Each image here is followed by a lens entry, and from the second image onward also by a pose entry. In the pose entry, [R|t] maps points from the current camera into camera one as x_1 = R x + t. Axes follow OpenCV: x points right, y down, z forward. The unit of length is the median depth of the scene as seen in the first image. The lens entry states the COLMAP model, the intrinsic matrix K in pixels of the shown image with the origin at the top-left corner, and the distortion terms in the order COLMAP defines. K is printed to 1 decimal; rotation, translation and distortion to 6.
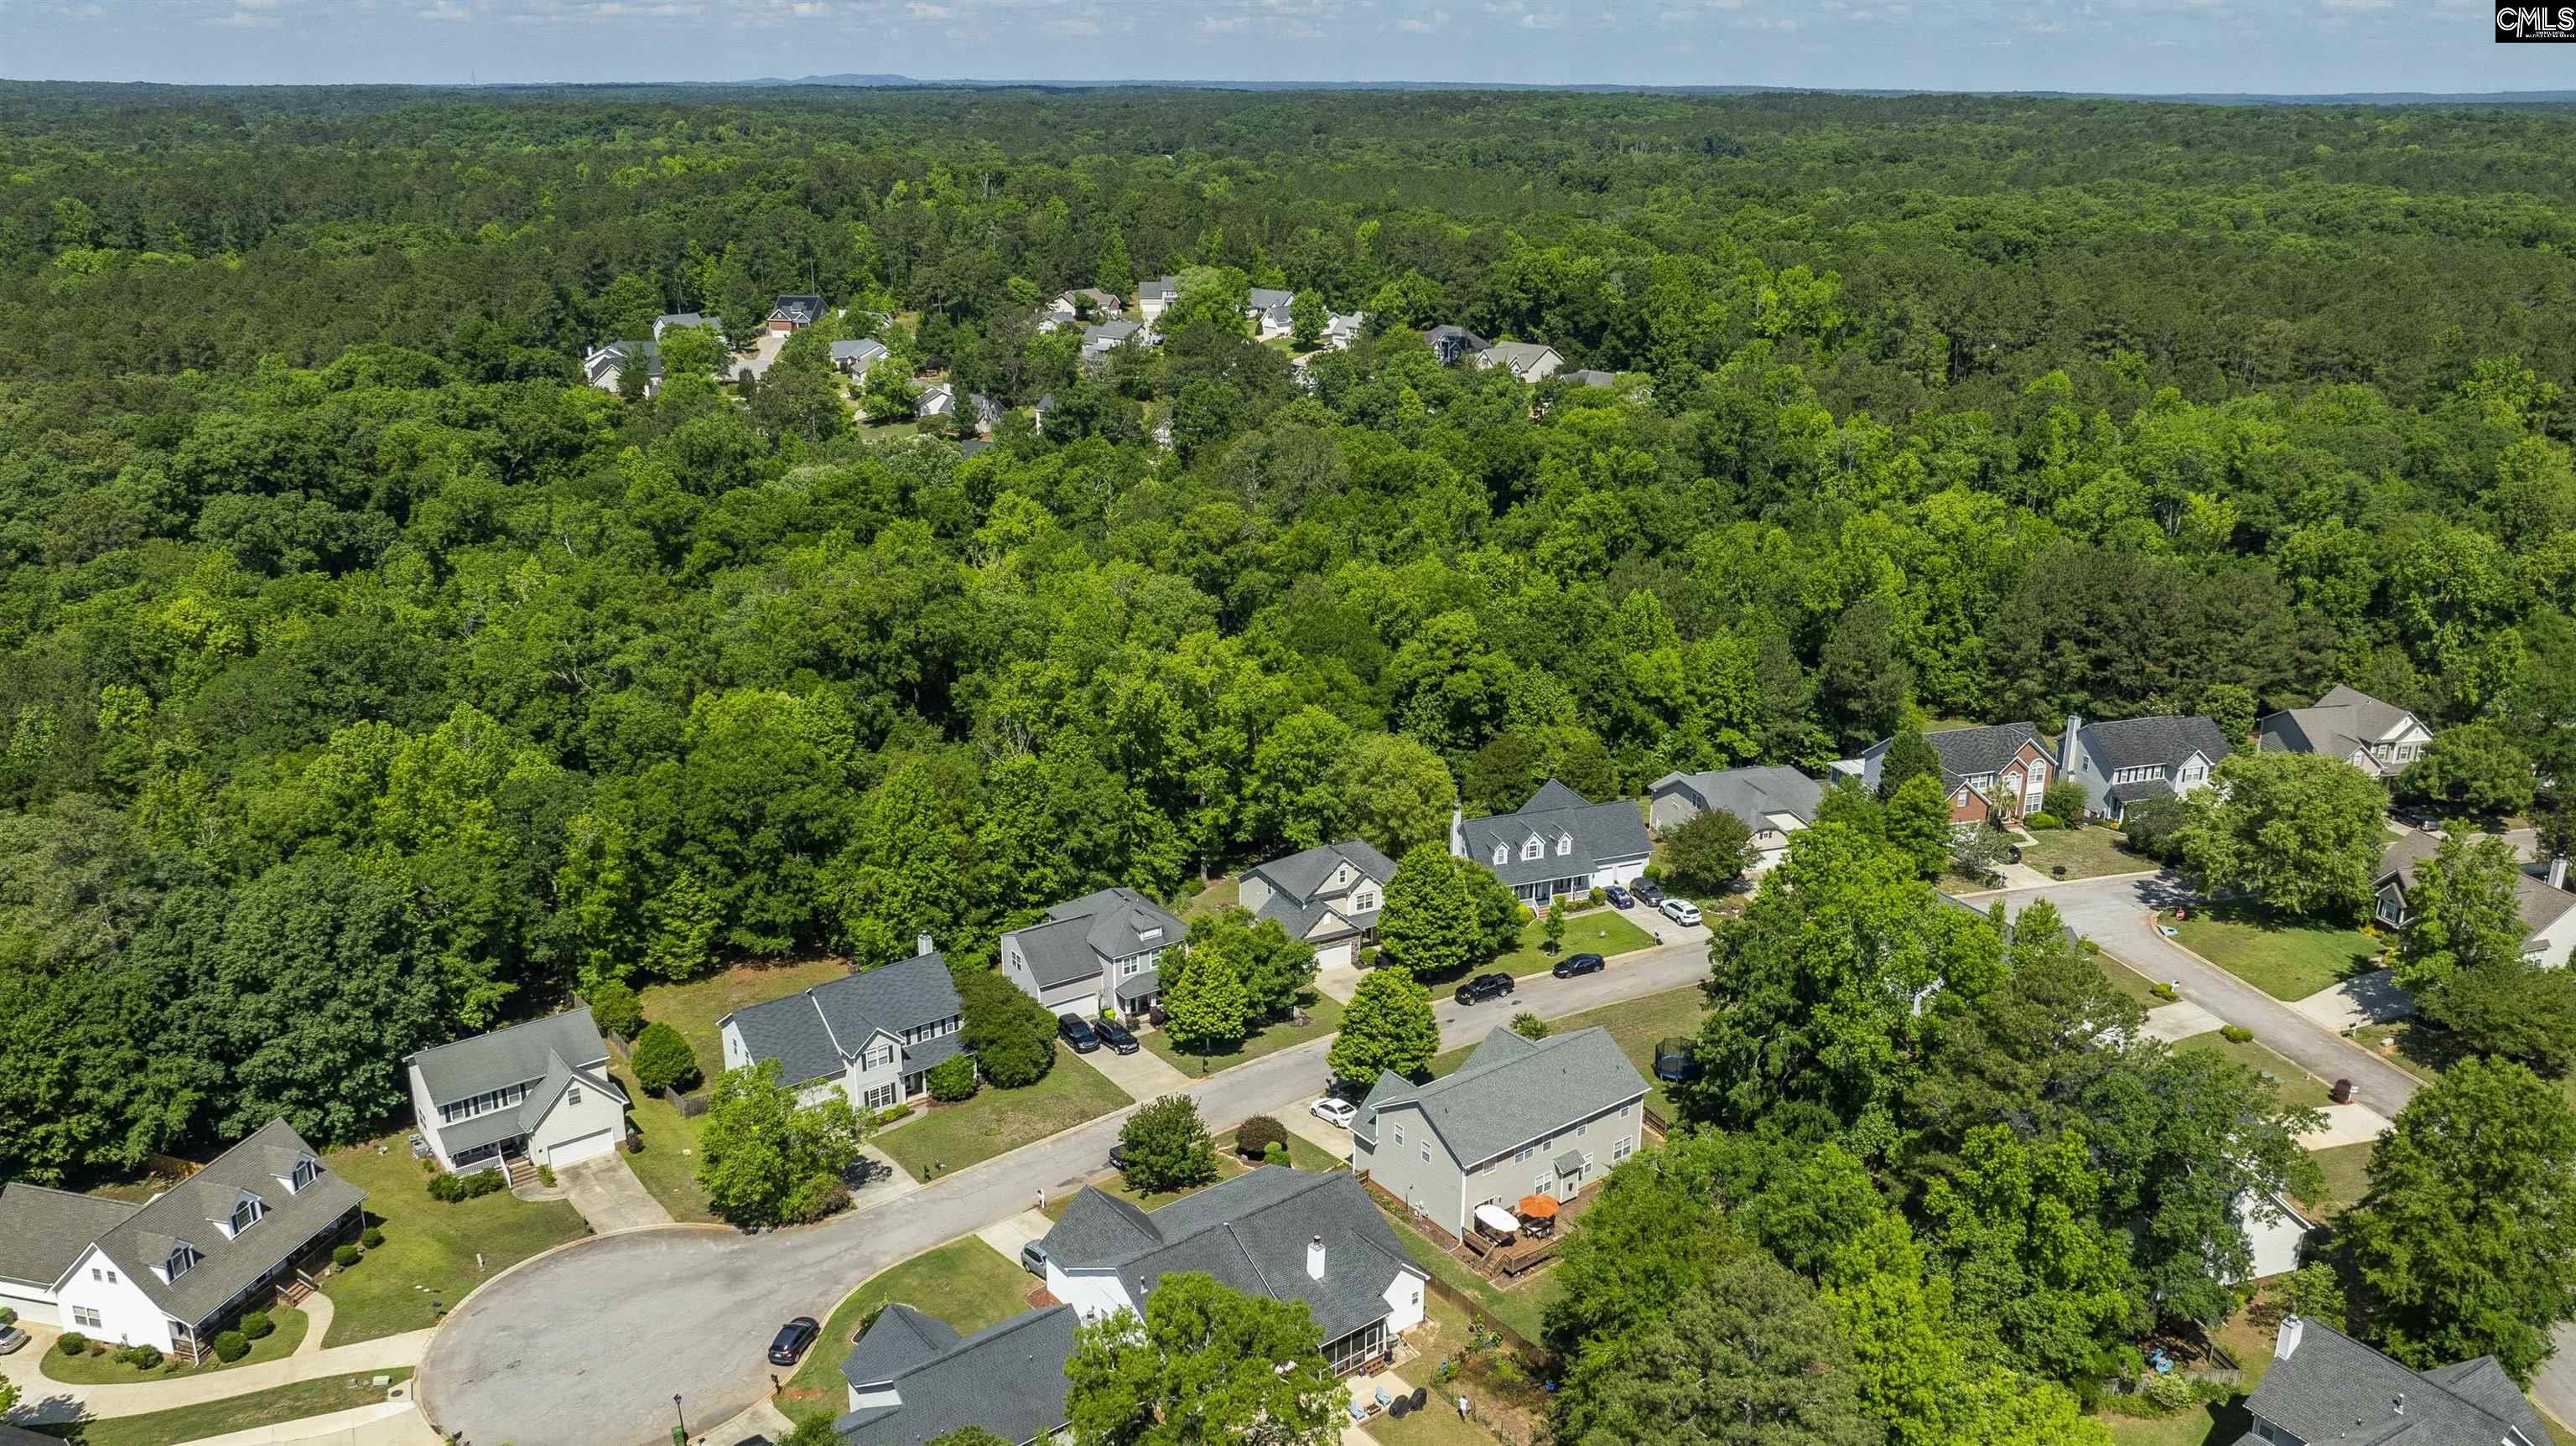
lens RADIAL K [[1937.5, 0, 1282.0], [0, 1937.5, 724.4], [0, 0, 1]] dist [-0.018703, 0.001884]
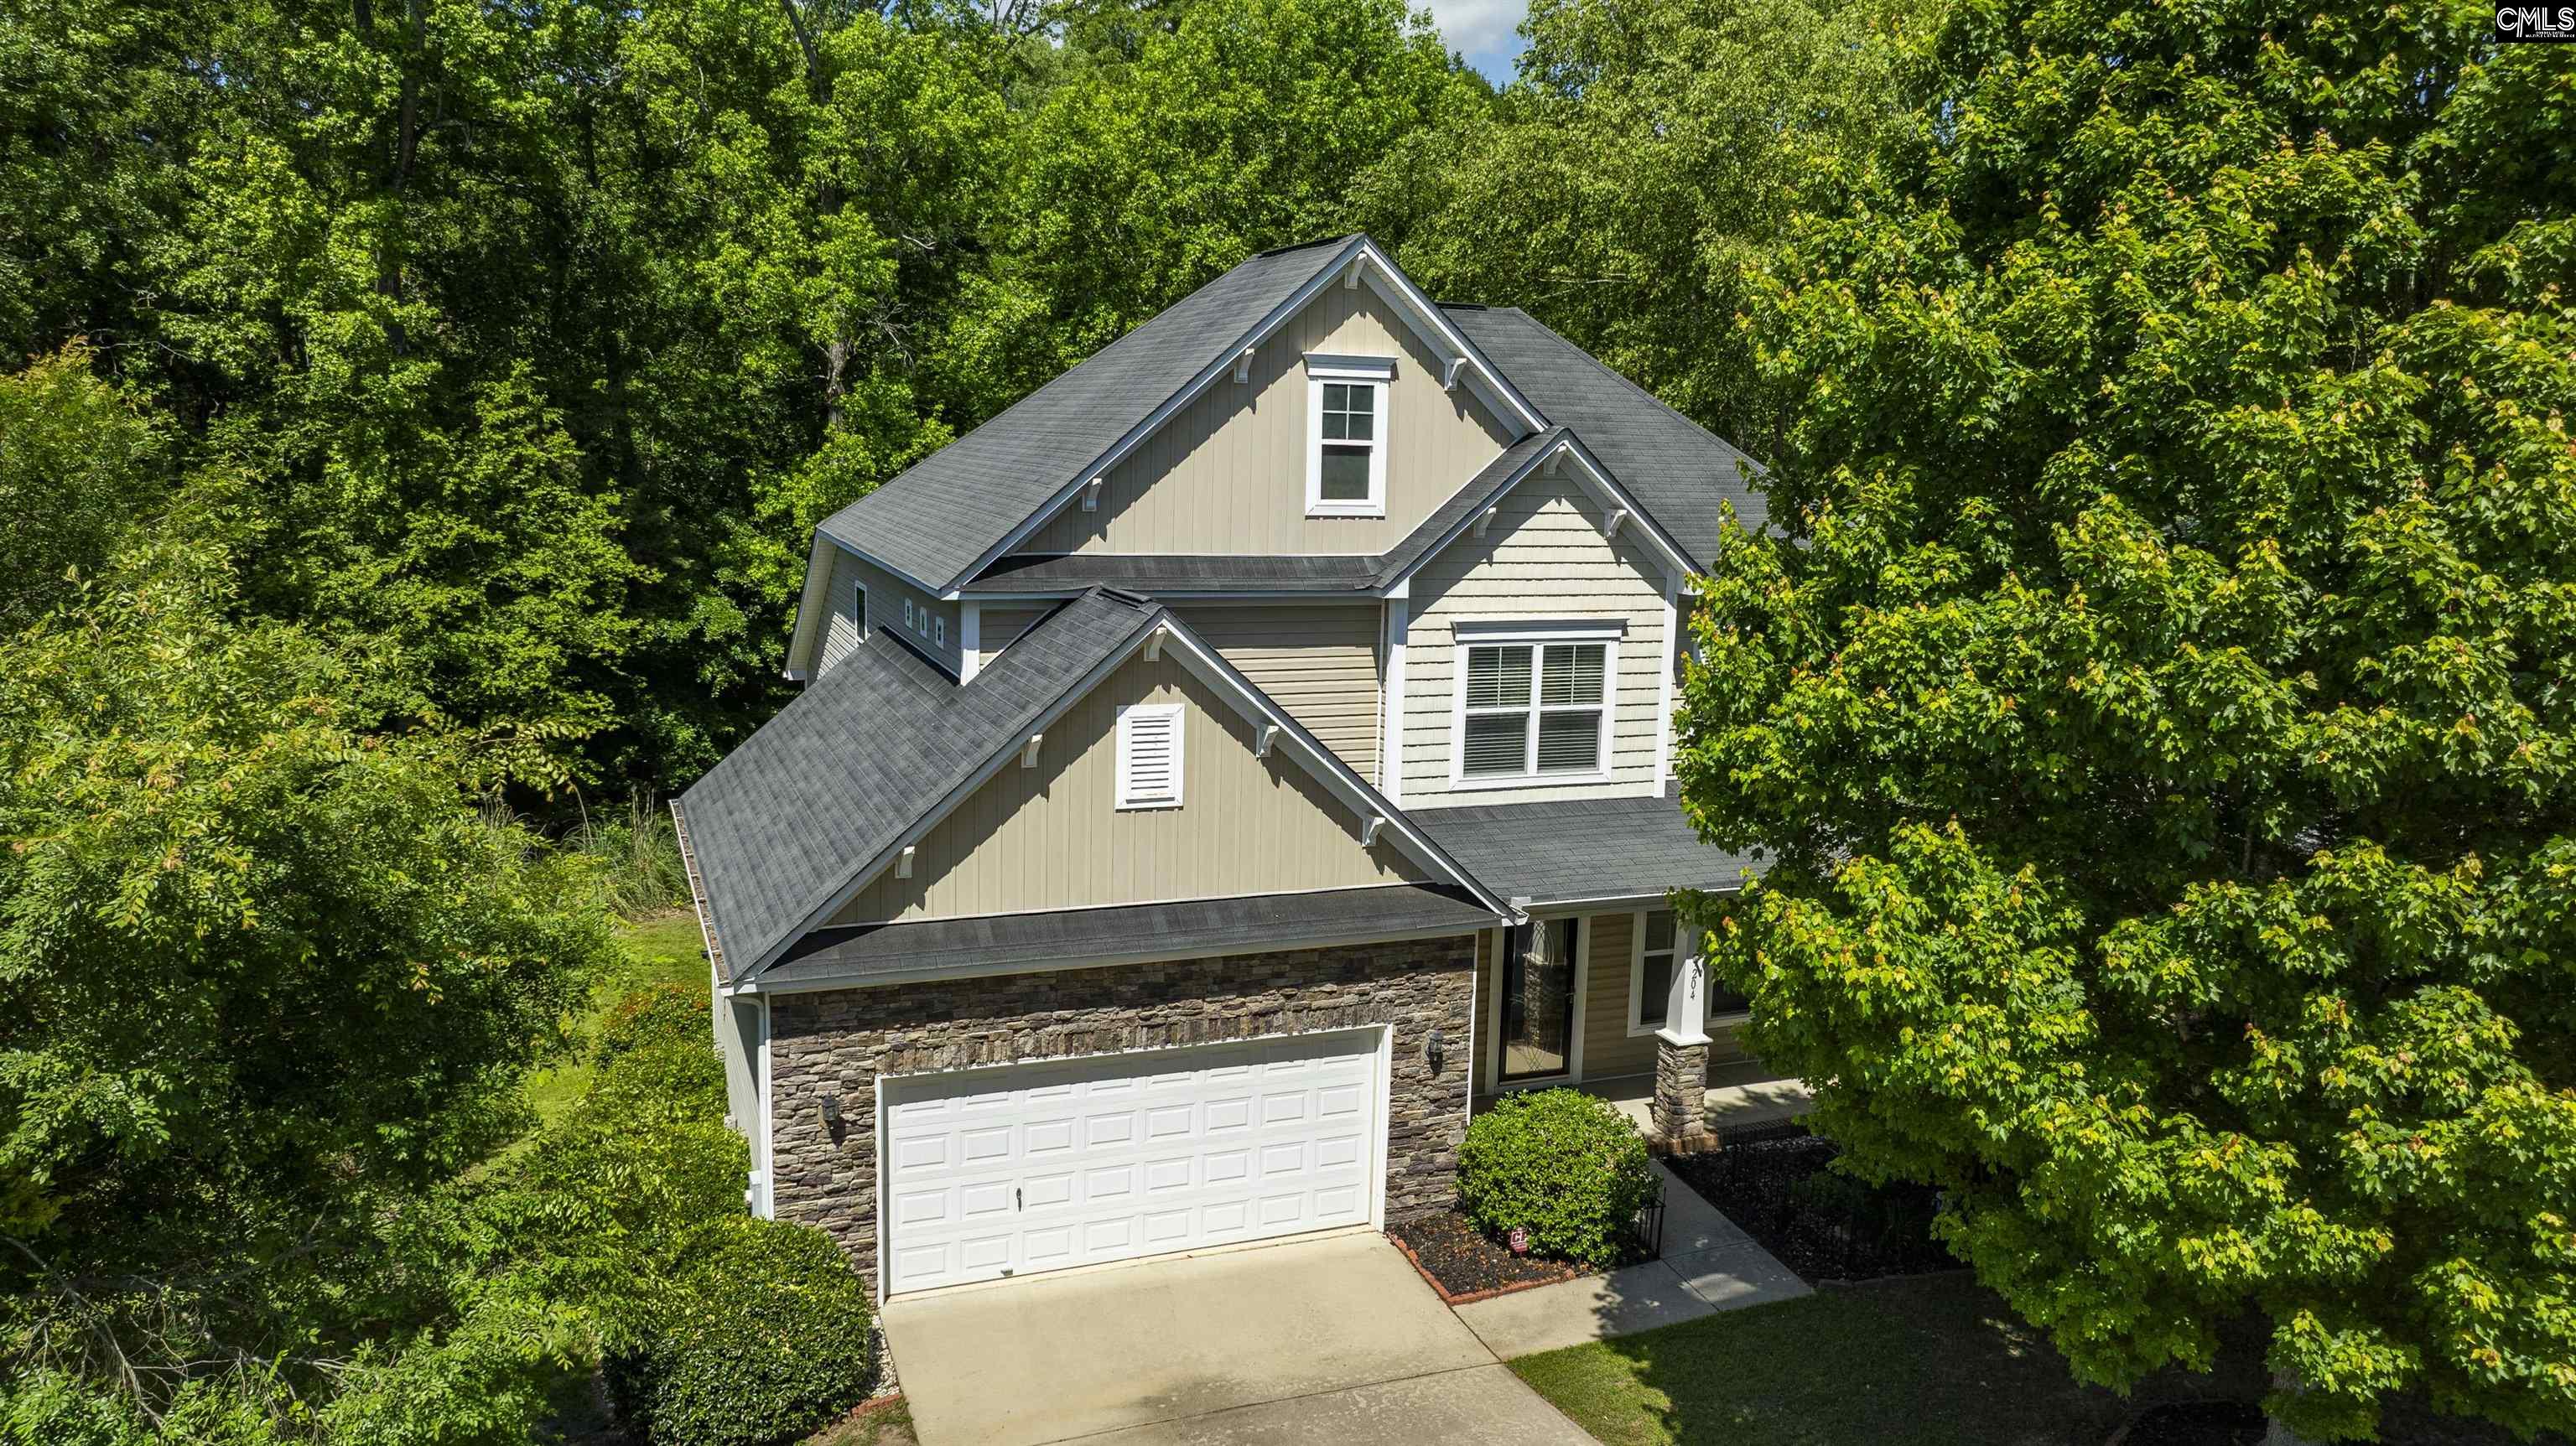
lens RADIAL K [[1822.3, 0, 1284.5], [0, 1822.3, 699.9], [0, 0, 1]] dist [-0.034953, 0.043483]
pose [[0.993457, 0.041926, -0.106235, 0.036730], [-0.059135, 0.984616, -0.164419, 0.103056], [0.097707, 0.169625, 0.980653, 0.827591]]
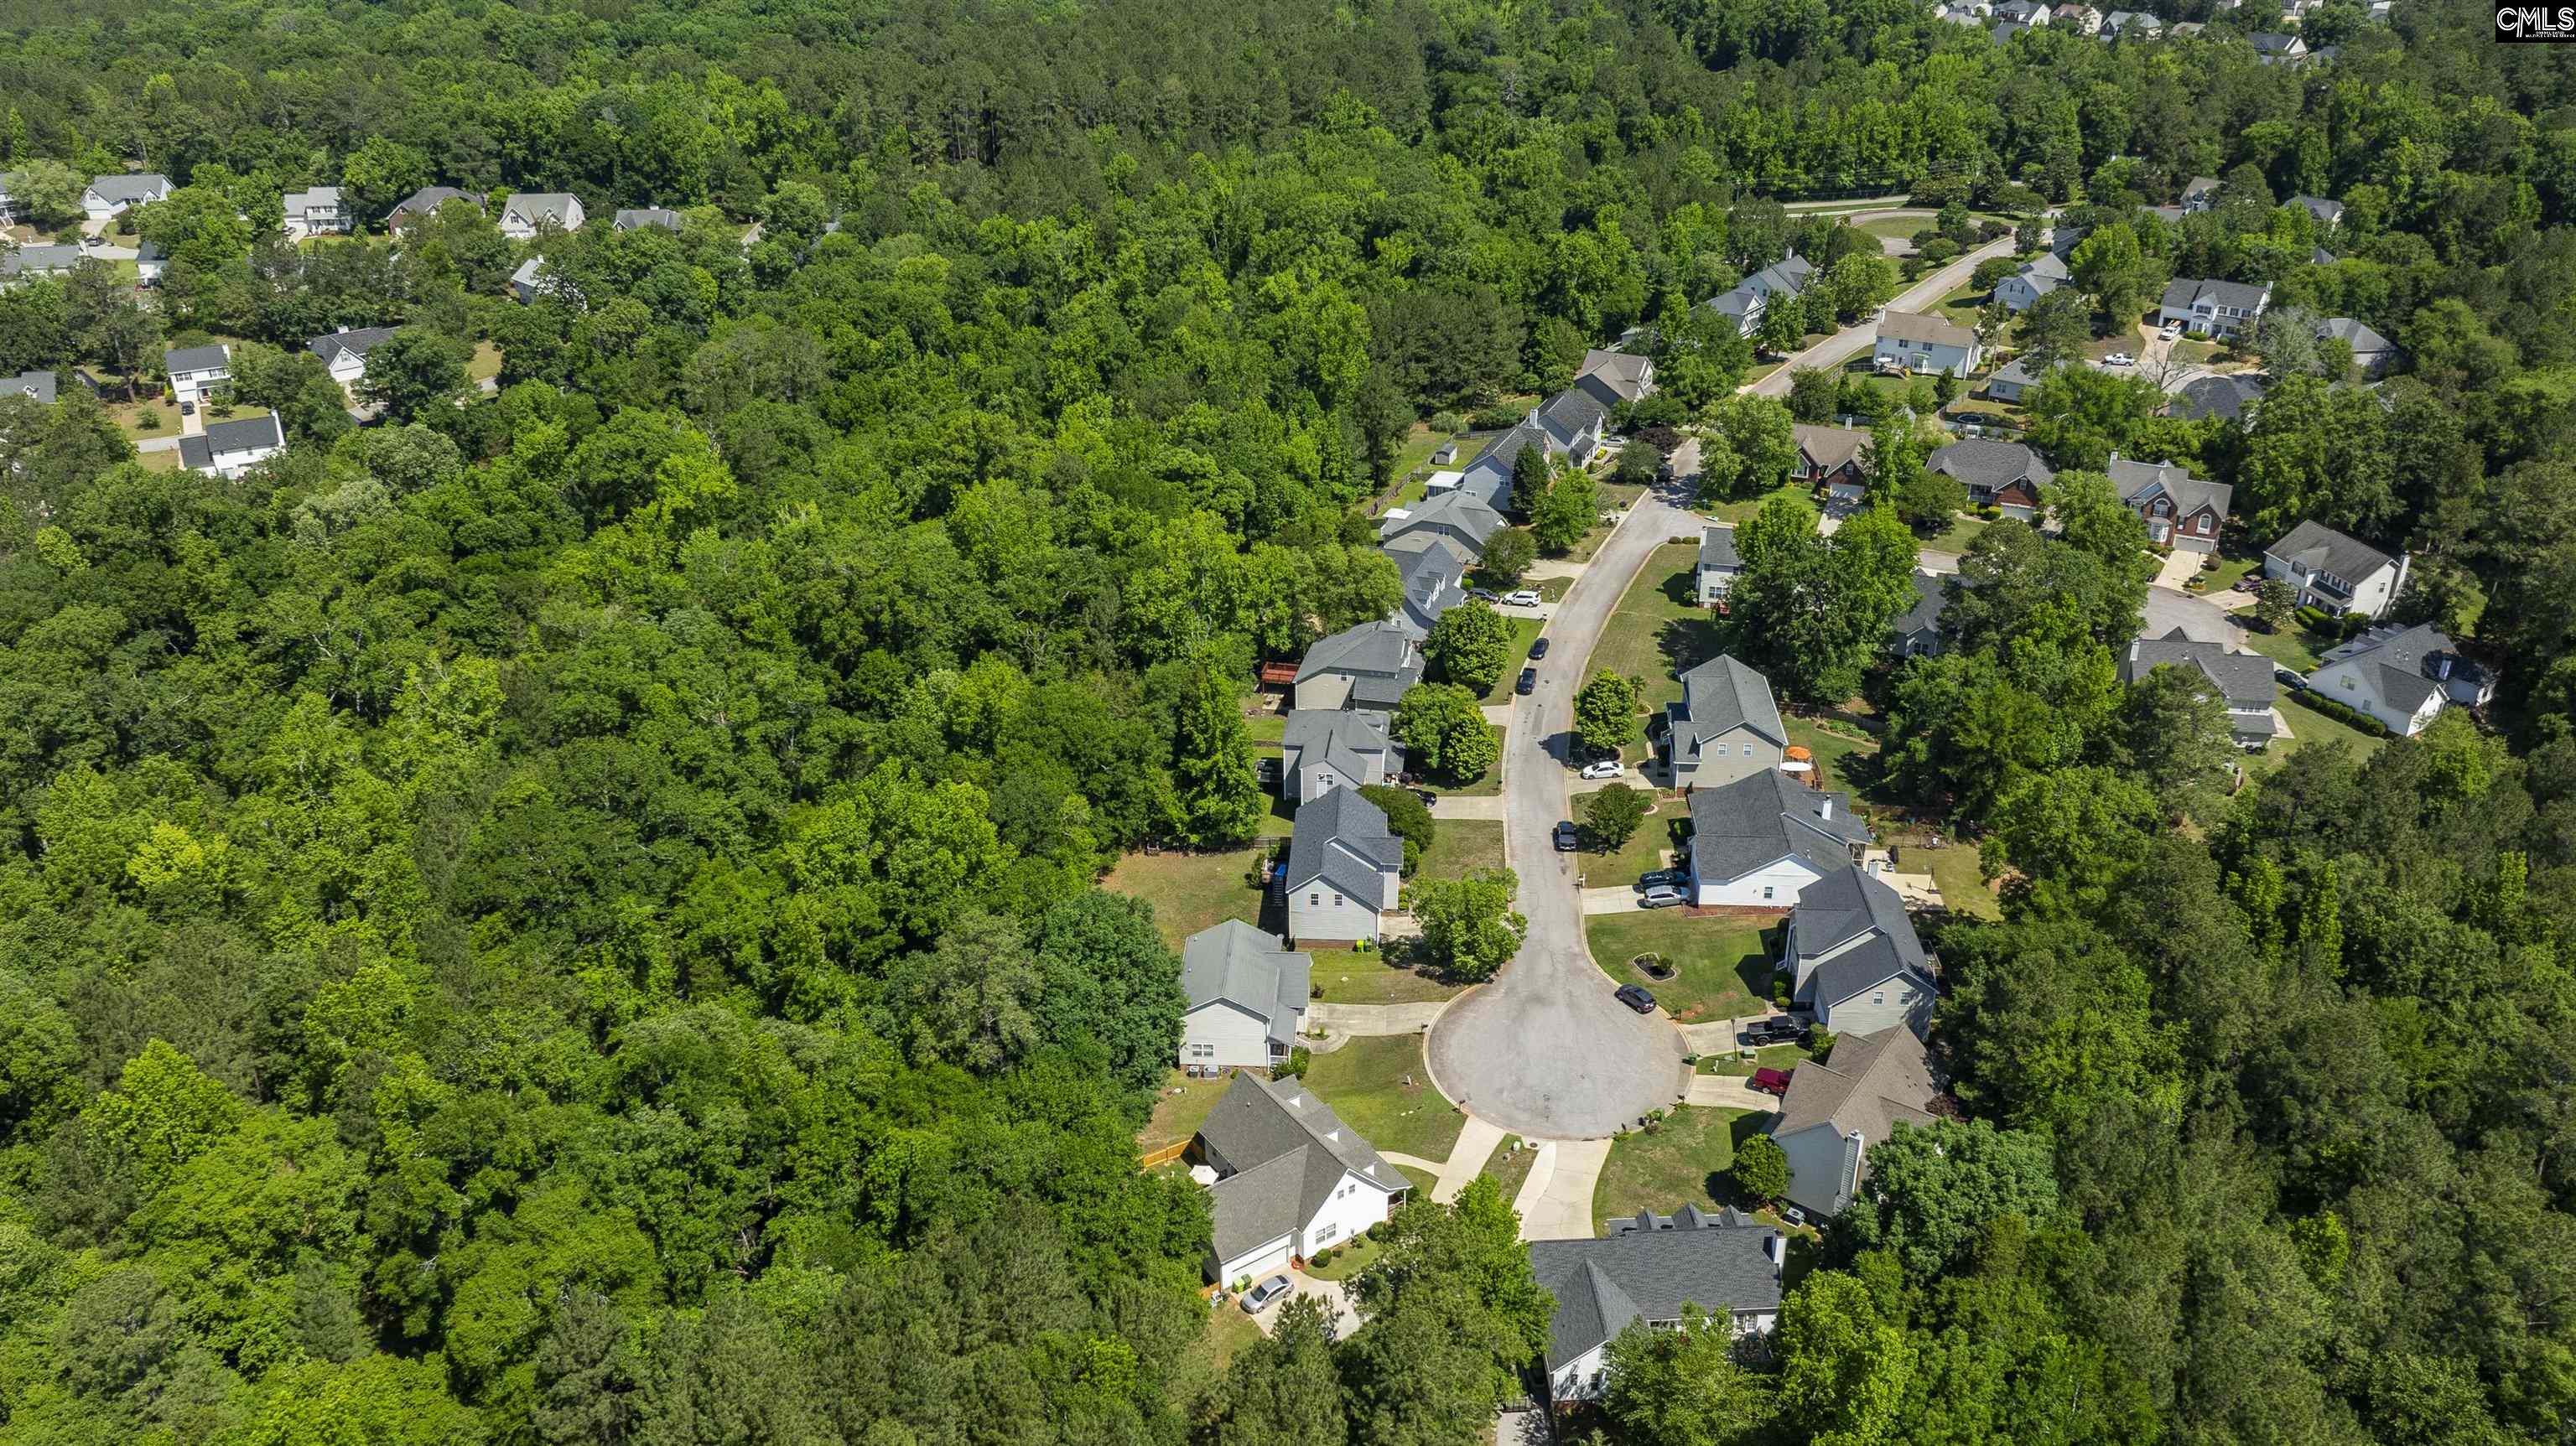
lens RADIAL K [[1937.5, 0, 1286.7], [0, 1937.5, 726.5], [0, 0, 1]] dist [-0.018703, 0.001884]
pose [[0.654987, -0.352387, 0.668442, -0.899660], [0.249207, 0.935848, 0.249167, -0.217325], [-0.713363, 0.003379, 0.700786, 0.078453]]
